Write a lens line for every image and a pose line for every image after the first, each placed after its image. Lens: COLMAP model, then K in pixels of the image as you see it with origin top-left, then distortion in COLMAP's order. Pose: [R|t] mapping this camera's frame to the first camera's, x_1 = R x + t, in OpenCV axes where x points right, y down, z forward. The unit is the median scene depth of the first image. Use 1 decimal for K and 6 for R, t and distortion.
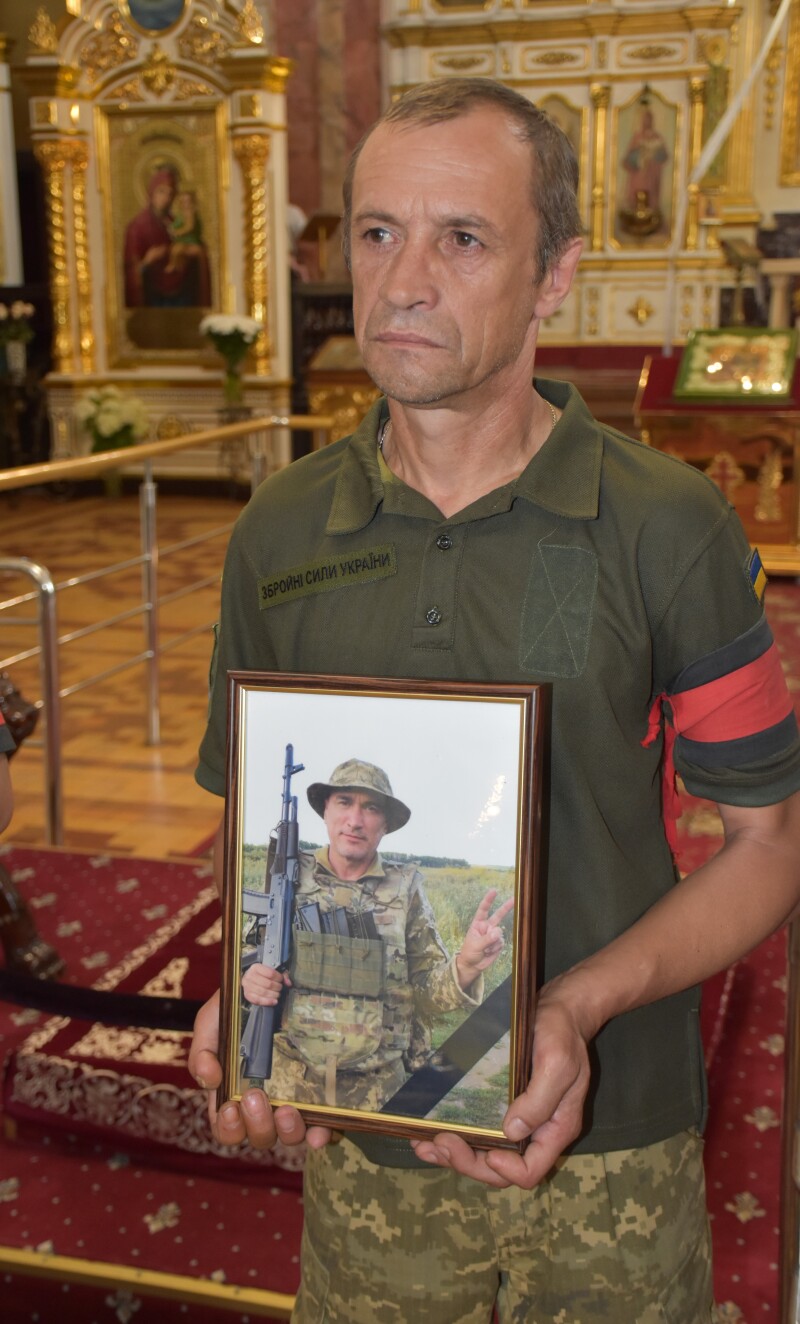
lens RADIAL K [[1678.5, 0, 365.4], [0, 1678.5, 632.9], [0, 0, 1]] dist [0.132092, 0.000000]
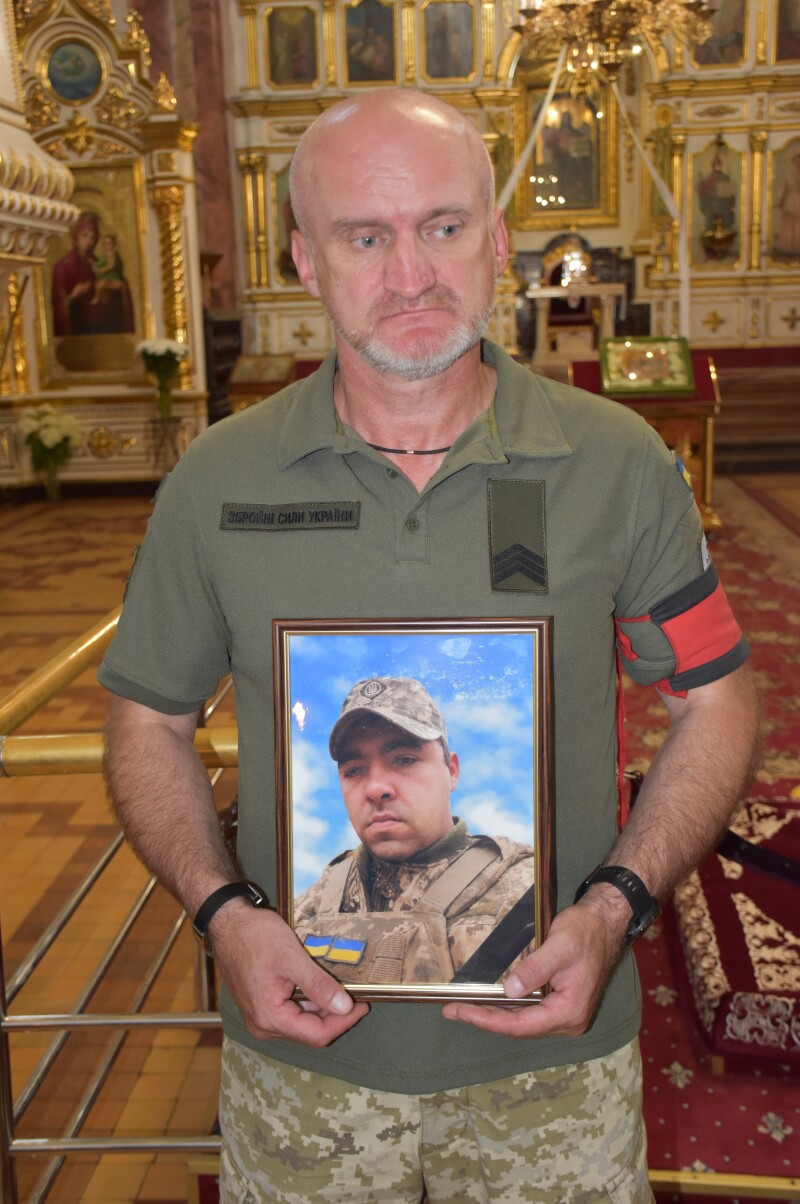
lens RADIAL K [[1377.2, 0, 378.7], [0, 1377.2, 576.3], [0, 0, 1]] dist [0.037256, 0.000000]
pose [[0.974463, -0.064813, 0.214993, -0.142775], [0.068164, 0.997640, -0.008203, -0.007007], [-0.213954, 0.022649, 0.976581, 0.041796]]
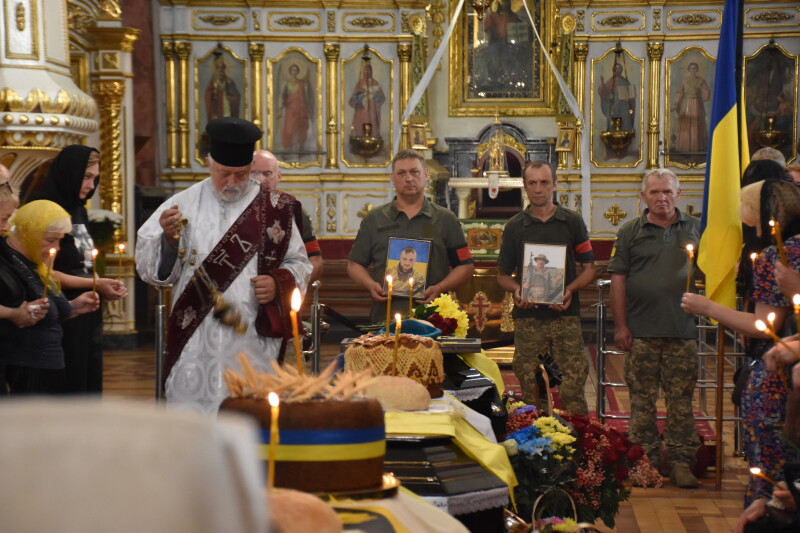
lens RADIAL K [[2397.1, 0, 420.5], [0, 2397.1, 281.6], [0, 0, 1]] dist [0.851413, 0.000000]
pose [[0.965726, 0.001903, 0.259558, -0.324306], [0.041898, 0.985717, -0.163117, 0.189667], [-0.256161, 0.168401, 0.951852, -0.874921]]
